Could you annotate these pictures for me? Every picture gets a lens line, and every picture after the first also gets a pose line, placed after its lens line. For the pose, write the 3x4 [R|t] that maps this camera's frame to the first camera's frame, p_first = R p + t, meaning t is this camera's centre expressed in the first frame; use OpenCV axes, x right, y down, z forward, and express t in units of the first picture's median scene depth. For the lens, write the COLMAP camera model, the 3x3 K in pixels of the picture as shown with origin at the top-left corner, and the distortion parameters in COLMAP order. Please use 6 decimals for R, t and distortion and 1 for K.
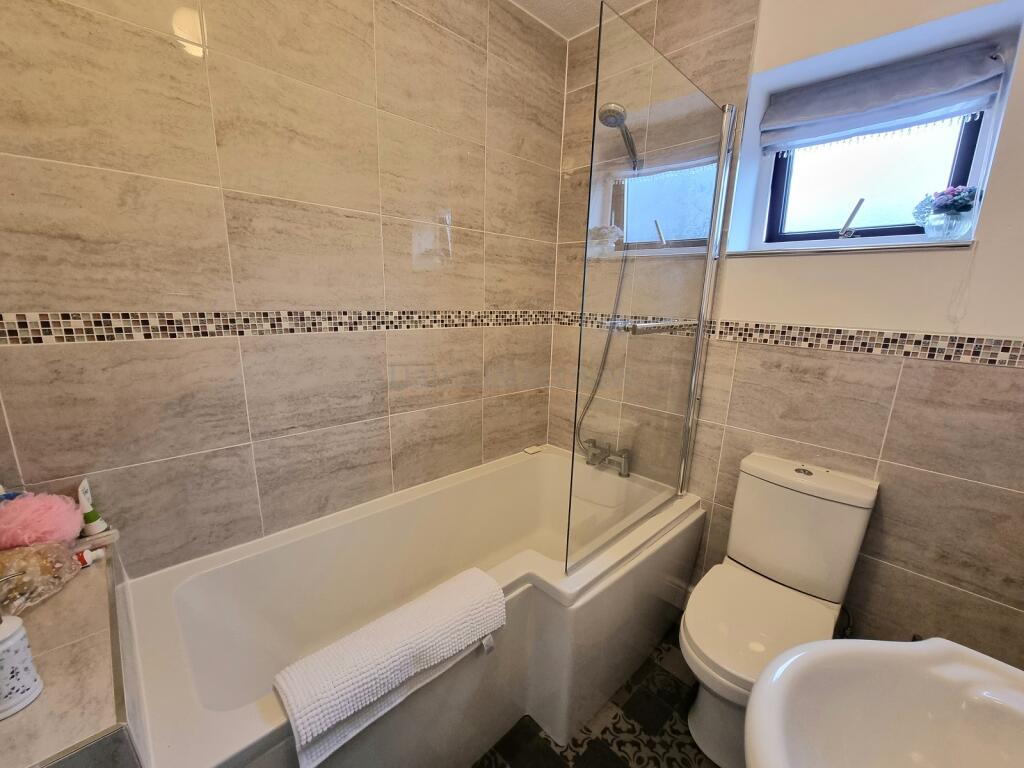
lens RADIAL K [[409.0, 0, 513.7], [0, 409.0, 389.3], [0, 0, 1]] dist [-0.006926, -0.000537]
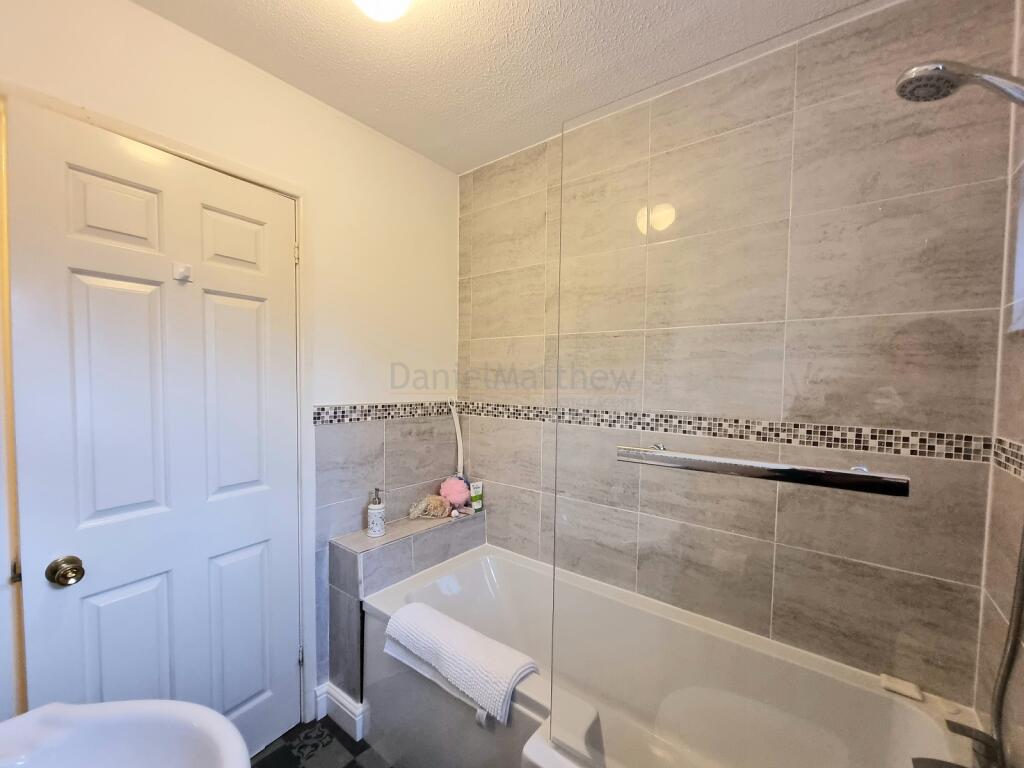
lens RADIAL K [[409.0, 0, 513.5], [0, 409.0, 387.4], [0, 0, 1]] dist [-0.006926, -0.000537]
pose [[0.162597, 0.001839, -0.986691, 0.708104], [-0.224610, 0.973813, -0.035199, -0.145659], [0.960788, 0.227343, 0.158752, 0.495087]]
